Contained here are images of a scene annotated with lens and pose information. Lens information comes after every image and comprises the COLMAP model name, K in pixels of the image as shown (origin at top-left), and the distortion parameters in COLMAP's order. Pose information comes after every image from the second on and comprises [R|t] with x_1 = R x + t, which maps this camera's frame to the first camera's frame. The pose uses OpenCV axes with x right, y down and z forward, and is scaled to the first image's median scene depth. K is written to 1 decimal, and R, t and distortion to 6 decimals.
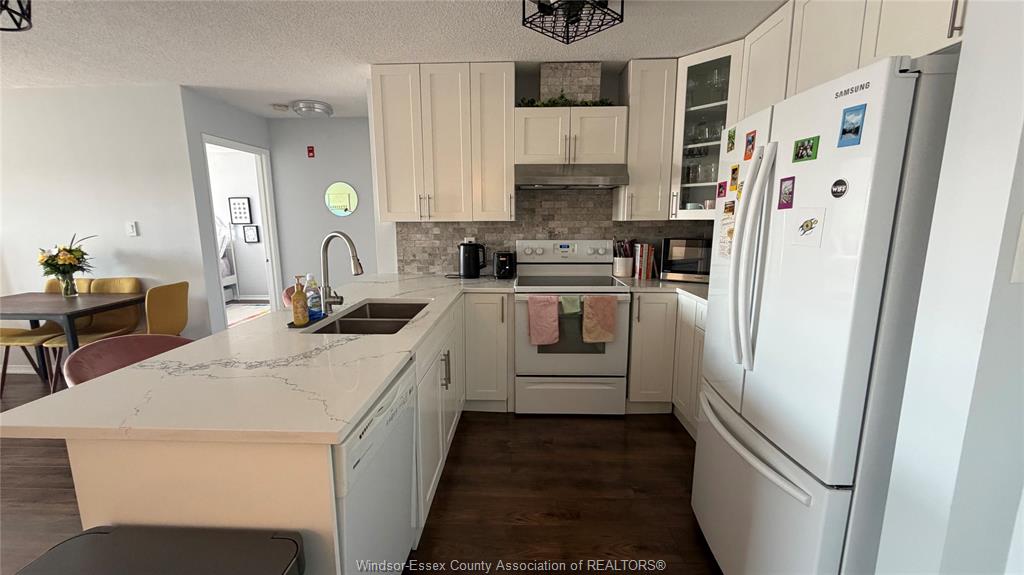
lens RADIAL K [[404.2, 0, 507.8], [0, 404.2, 286.2], [0, 0, 1]] dist [-0.003423, 0.000065]
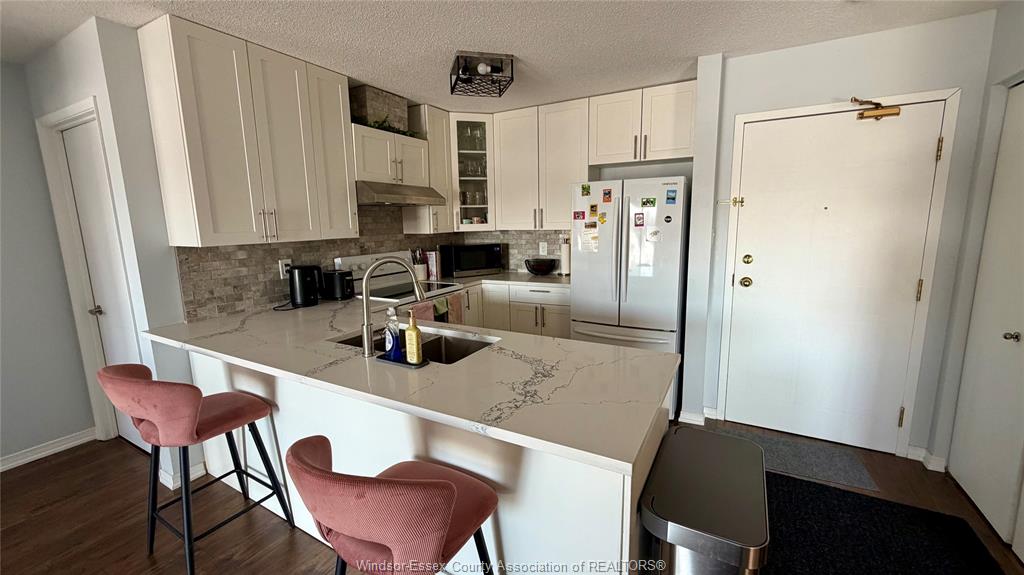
lens RADIAL K [[404.2, 0, 506.6], [0, 404.2, 288.6], [0, 0, 1]] dist [-0.003423, 0.000065]
pose [[0.467128, -0.152789, 0.870889, -0.622930], [0.163940, 0.982845, 0.084496, -0.057609], [-0.868859, 0.103303, 0.484162, 0.204070]]
